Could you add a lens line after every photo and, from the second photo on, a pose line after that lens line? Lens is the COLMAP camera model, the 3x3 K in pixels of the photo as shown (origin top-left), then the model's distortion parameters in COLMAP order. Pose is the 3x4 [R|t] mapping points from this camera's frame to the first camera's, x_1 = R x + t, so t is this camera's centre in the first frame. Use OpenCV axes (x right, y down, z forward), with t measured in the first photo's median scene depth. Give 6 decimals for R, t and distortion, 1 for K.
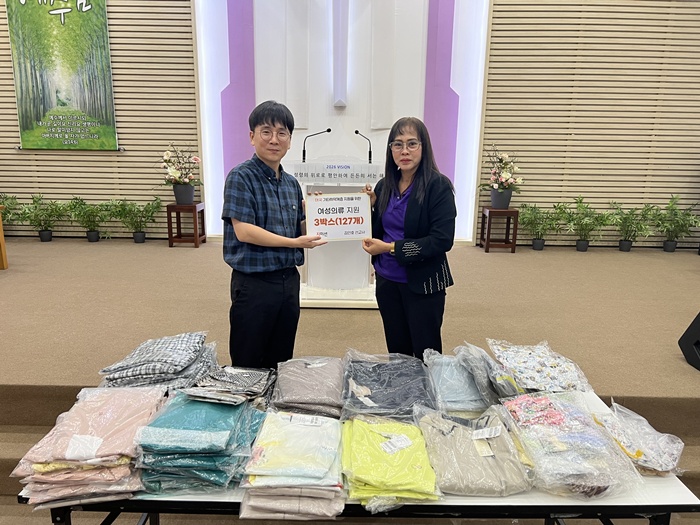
lens RADIAL K [[562.8, 0, 352.8], [0, 562.8, 265.0], [0, 0, 1]] dist [0.035714, -0.047318]
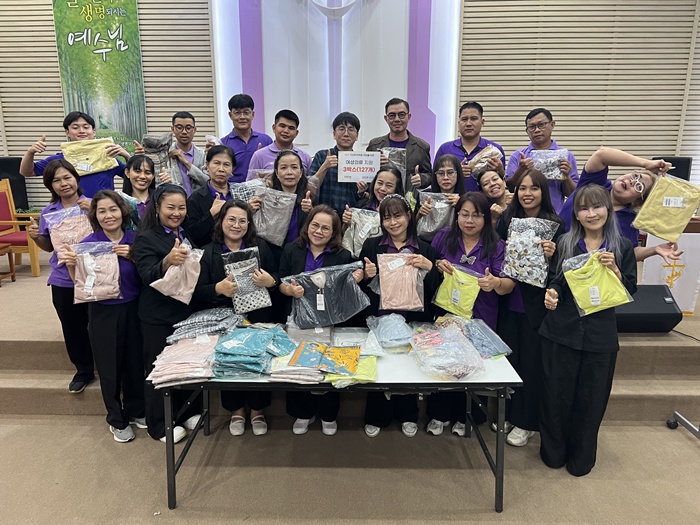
lens RADIAL K [[562.8, 0, 349.3], [0, 562.8, 263.5], [0, 0, 1]] dist [0.035714, -0.047318]
pose [[0.999750, -0.012292, -0.018653, 0.024900], [0.012321, 0.999923, 0.001412, 0.008723], [0.018634, -0.001641, 0.999825, -0.193160]]
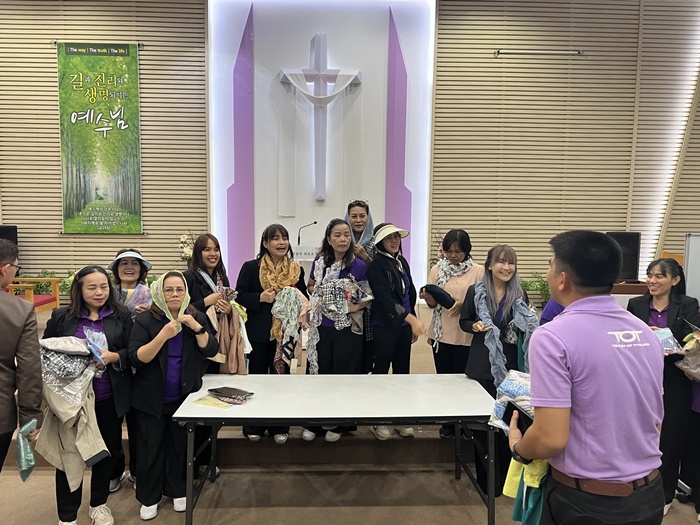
lens RADIAL K [[562.8, 0, 351.5], [0, 562.8, 260.9], [0, 0, 1]] dist [0.035714, -0.047318]
pose [[0.999013, -0.006700, 0.043916, -0.008778], [0.012493, 0.991037, -0.133002, 0.029751], [-0.042631, 0.133419, 0.990142, -0.263043]]
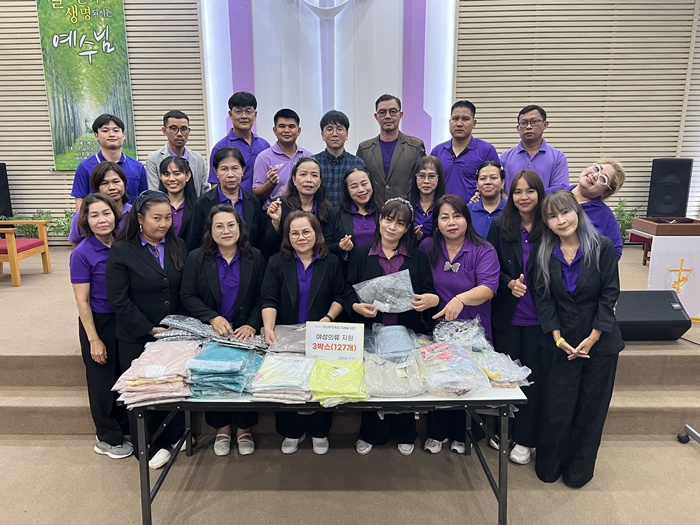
lens RADIAL K [[562.8, 0, 352.2], [0, 562.8, 262.0], [0, 0, 1]] dist [0.035714, -0.047318]
pose [[0.999761, -0.019894, -0.009105, 0.030608], [0.019801, 0.999753, -0.010121, 0.006626], [0.009304, 0.009938, 0.999907, -0.159737]]
